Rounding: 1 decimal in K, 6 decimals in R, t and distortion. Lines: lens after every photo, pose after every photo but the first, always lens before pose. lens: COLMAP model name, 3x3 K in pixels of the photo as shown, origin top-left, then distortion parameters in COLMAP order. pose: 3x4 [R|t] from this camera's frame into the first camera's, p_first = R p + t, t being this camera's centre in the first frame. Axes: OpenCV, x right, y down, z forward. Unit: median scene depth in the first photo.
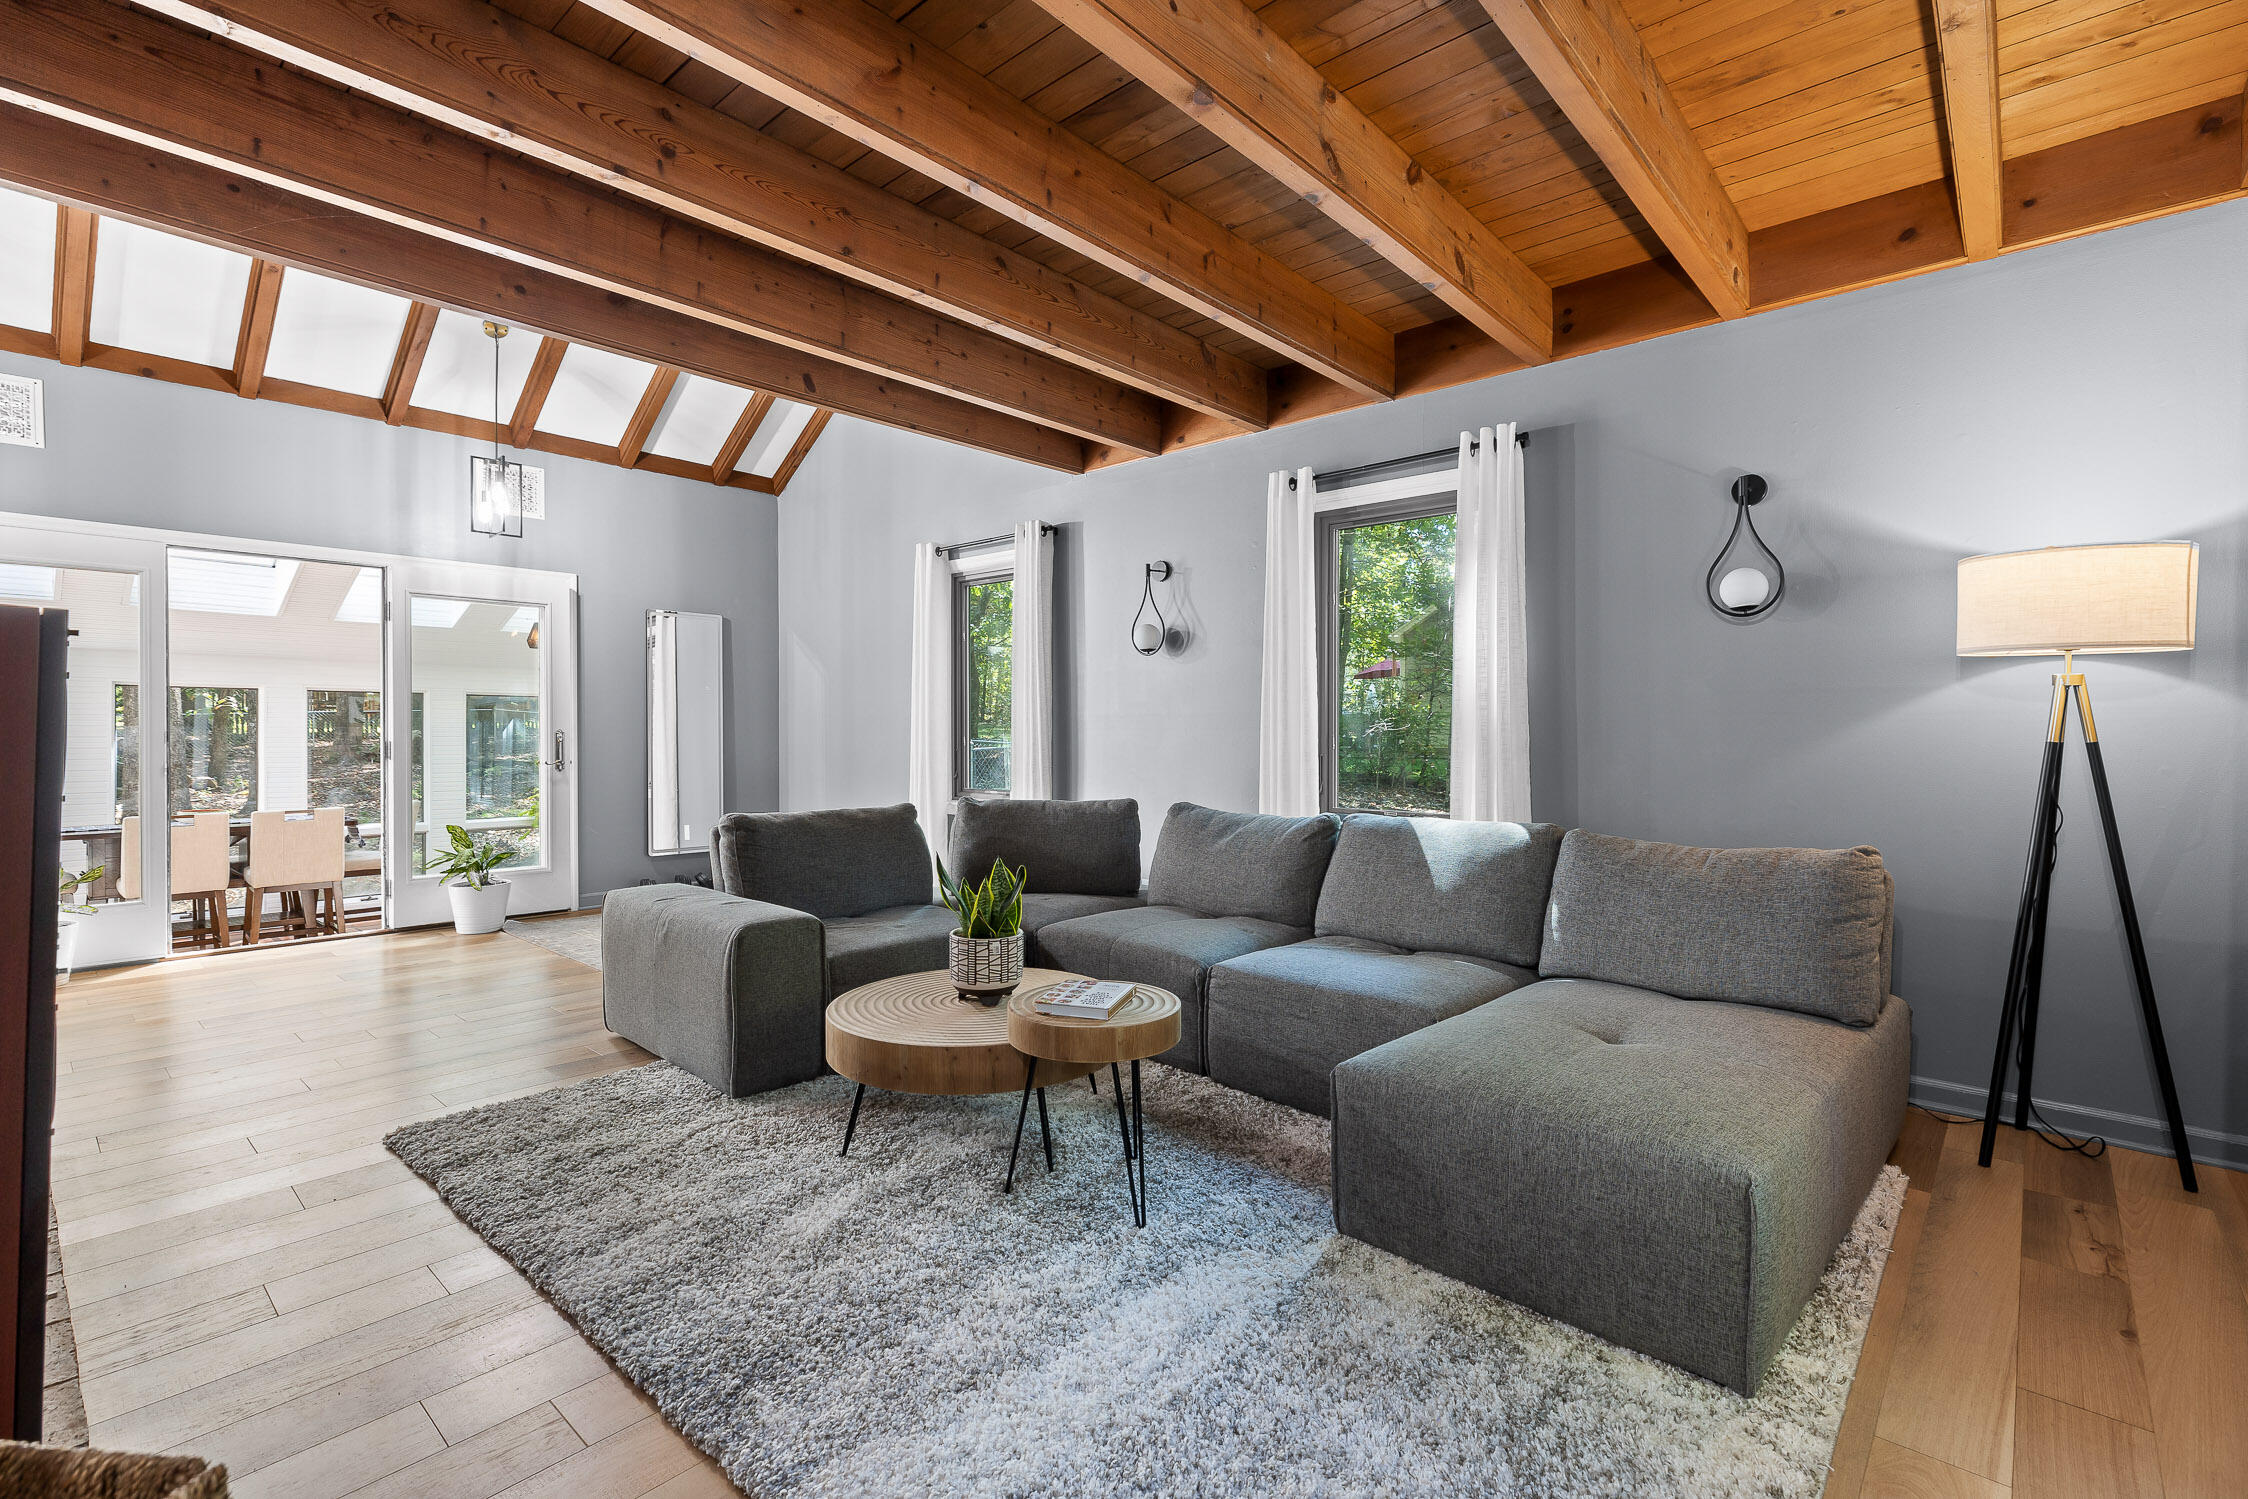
lens RADIAL K [[1020.9, 0, 1117.0], [0, 1020.9, 741.7], [0, 0, 1]] dist [-0.000842, -0.000967]
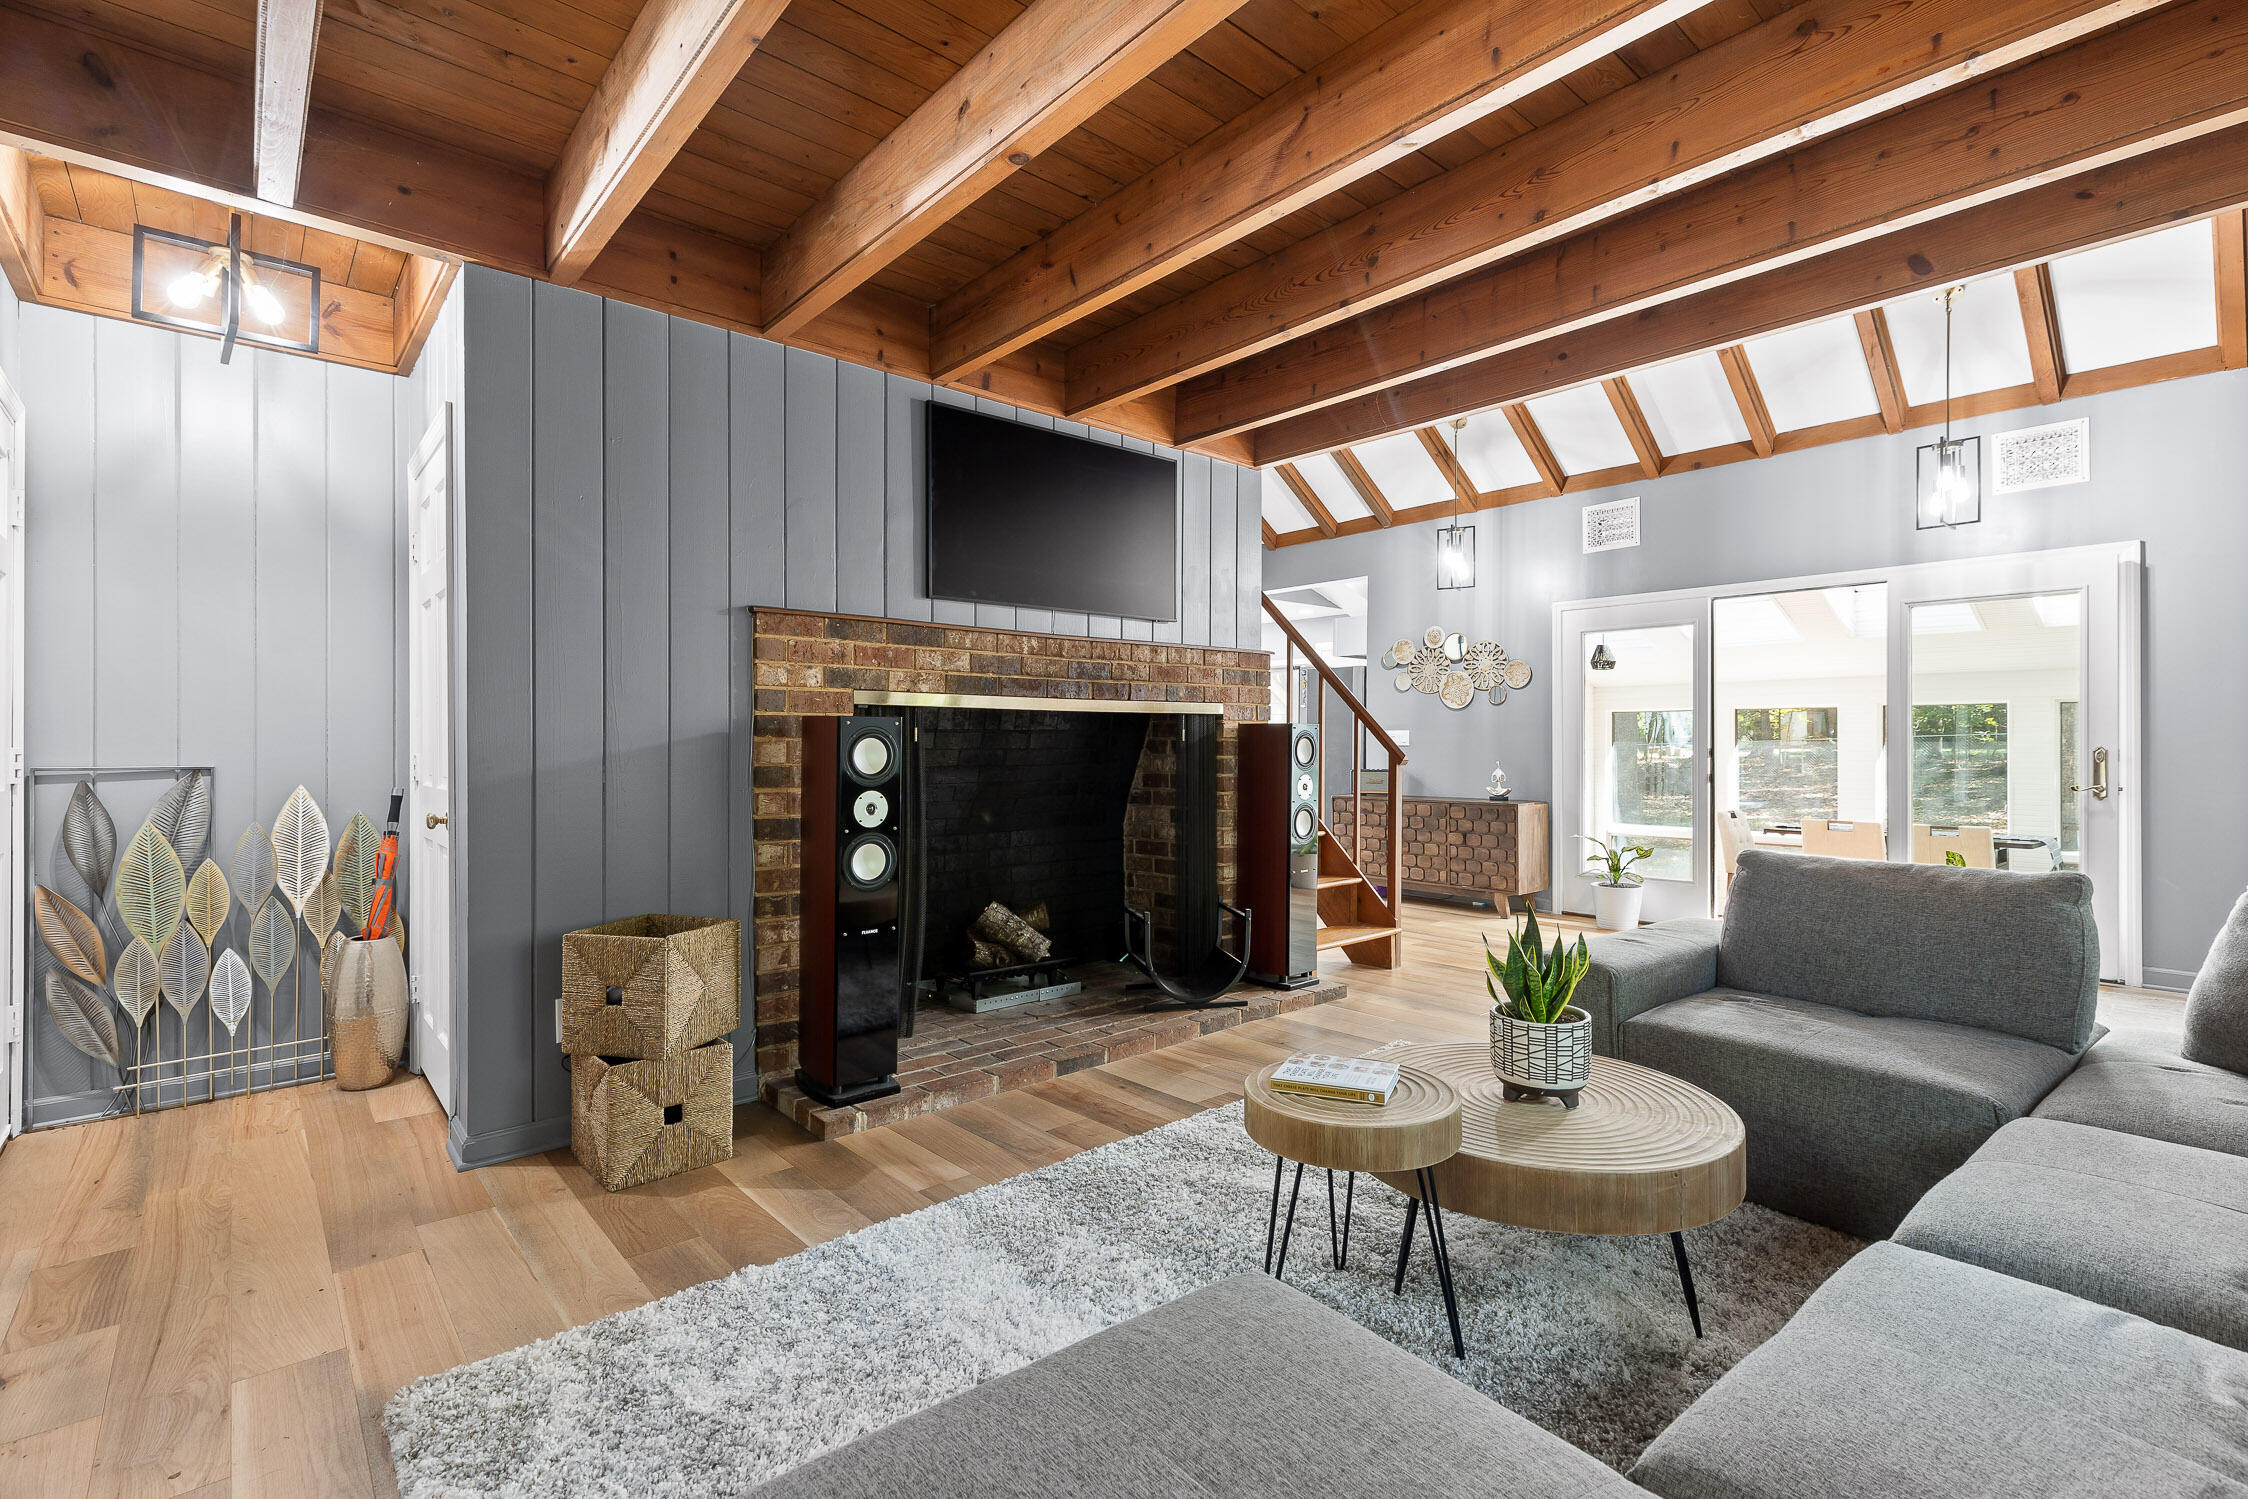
lens RADIAL K [[1014.6, 0, 1126.6], [0, 1014.6, 743.5], [0, 0, 1]] dist [0.003036, 0.000184]
pose [[-0.114845, -0.000768, -0.993383, 0.339937], [-0.008659, 0.999962, 0.000228, -0.008384], [0.993346, 0.008628, -0.114848, 0.385125]]
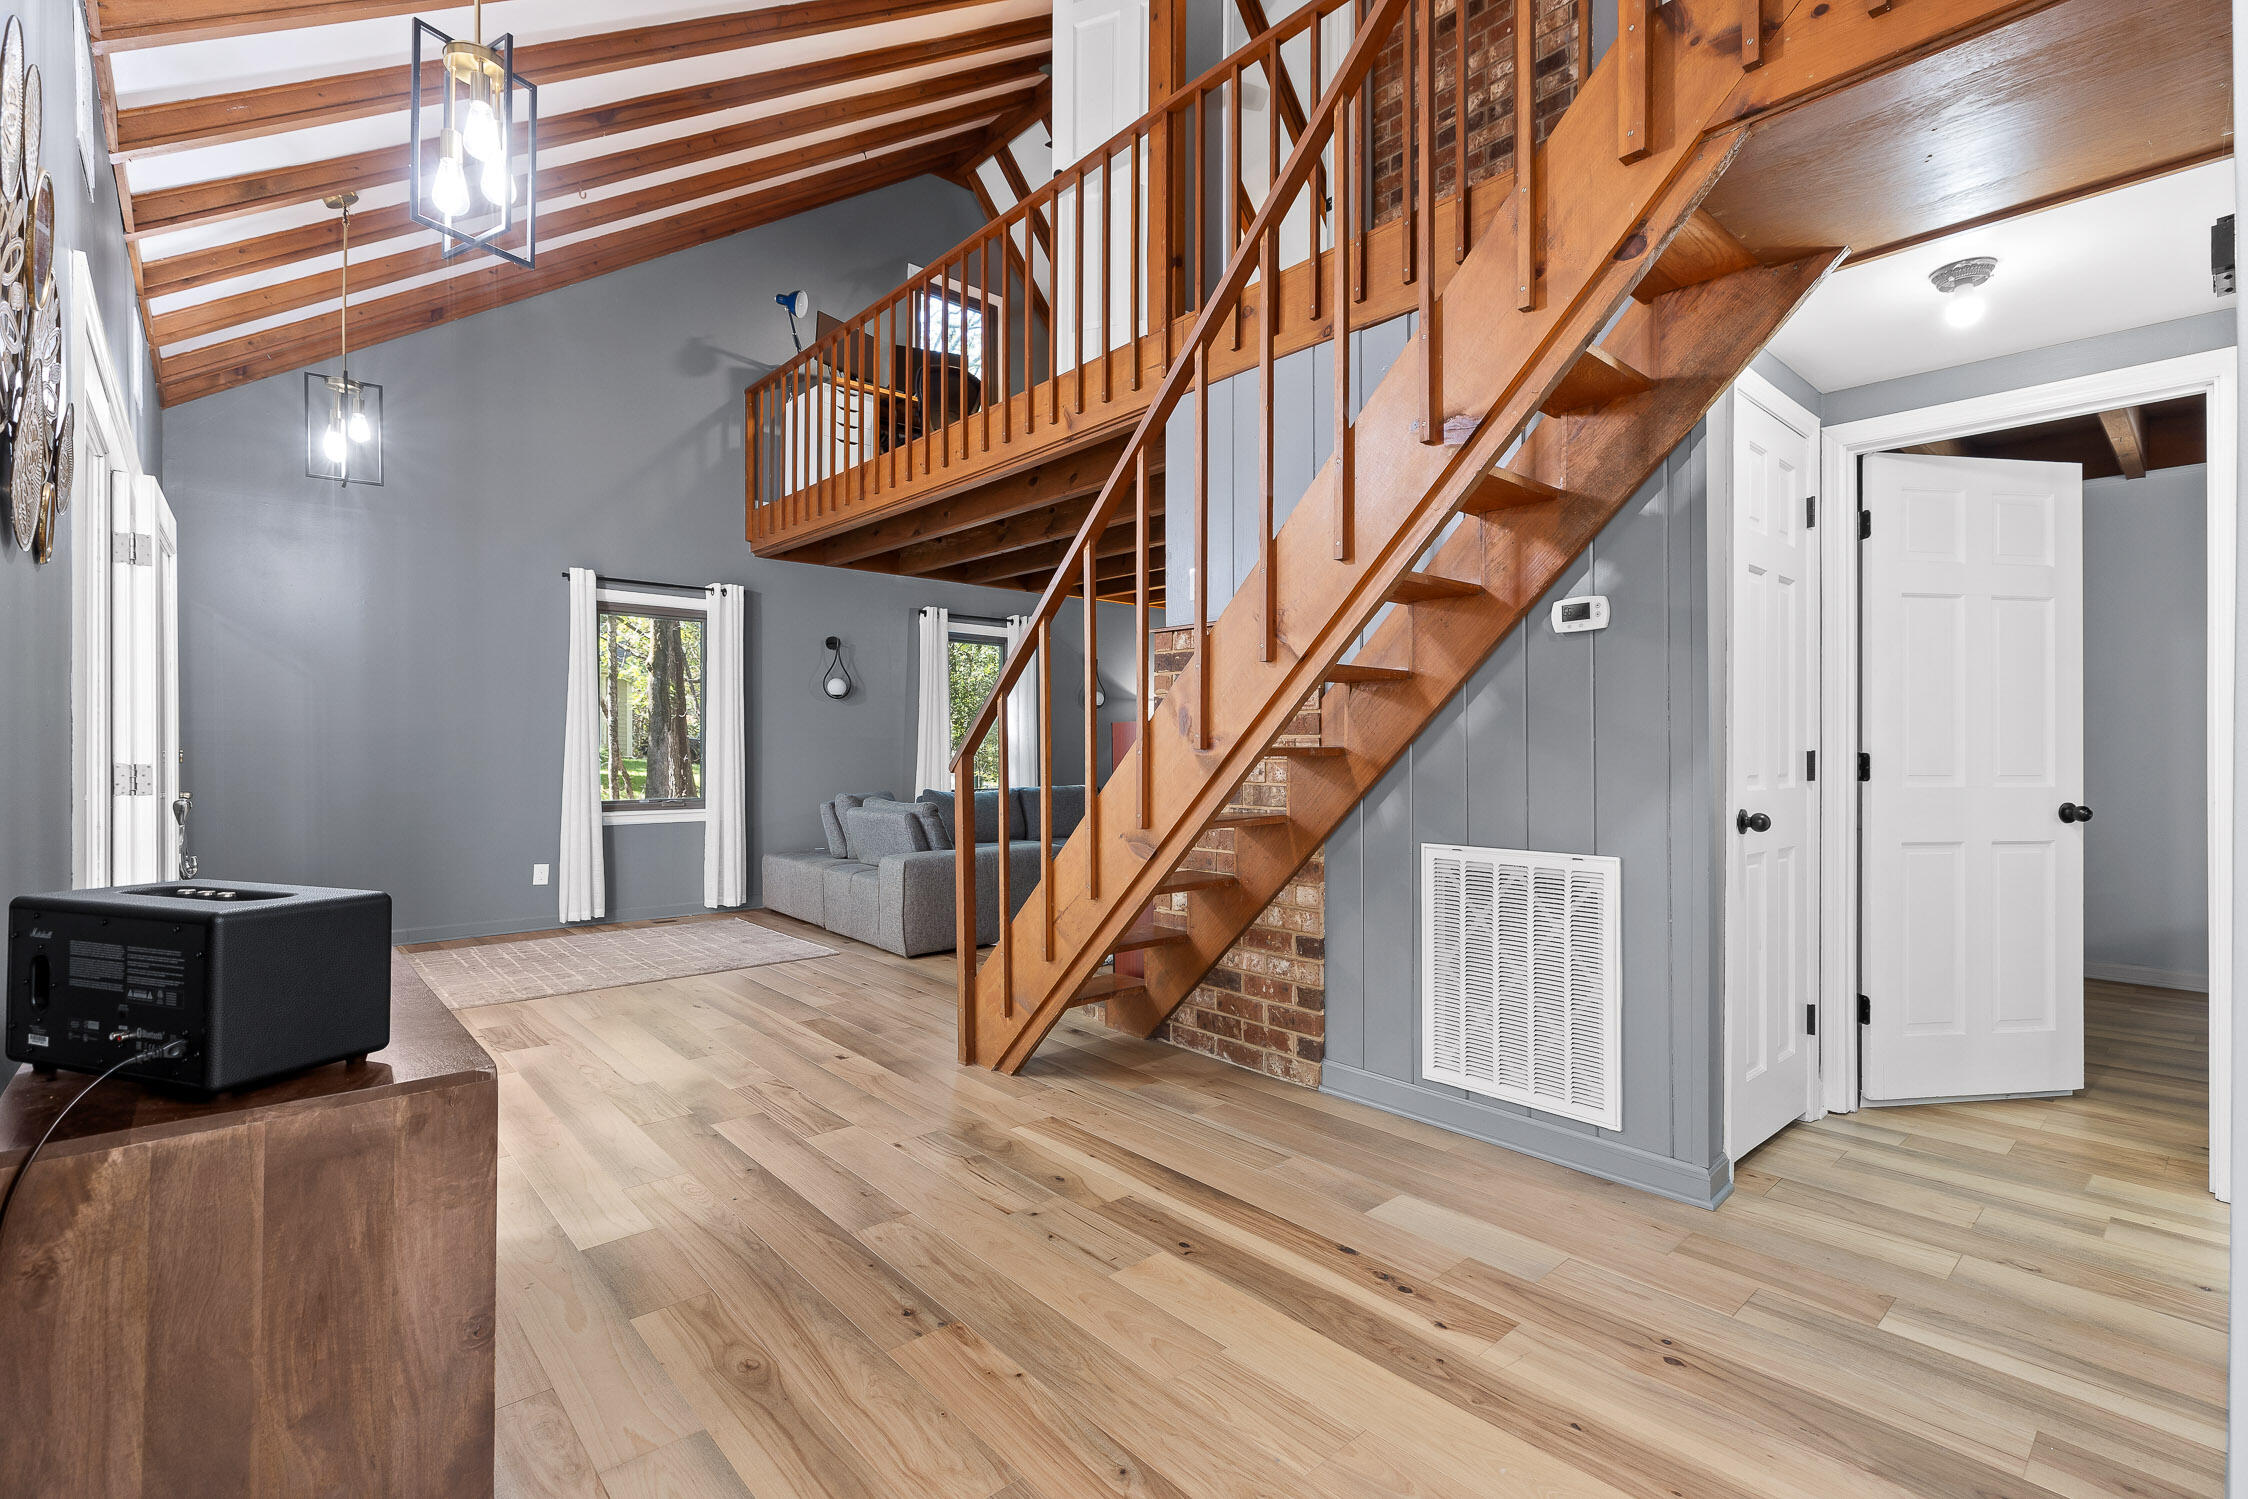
lens RADIAL K [[1014.6, 0, 1126.6], [0, 1014.6, 743.5], [0, 0, 1]] dist [0.003036, 0.000184]
pose [[0.109930, 0.005870, 0.993922, -1.240563], [0.004824, 0.999968, -0.006440, -0.004070], [-0.993928, 0.005503, 0.109898, 0.348789]]
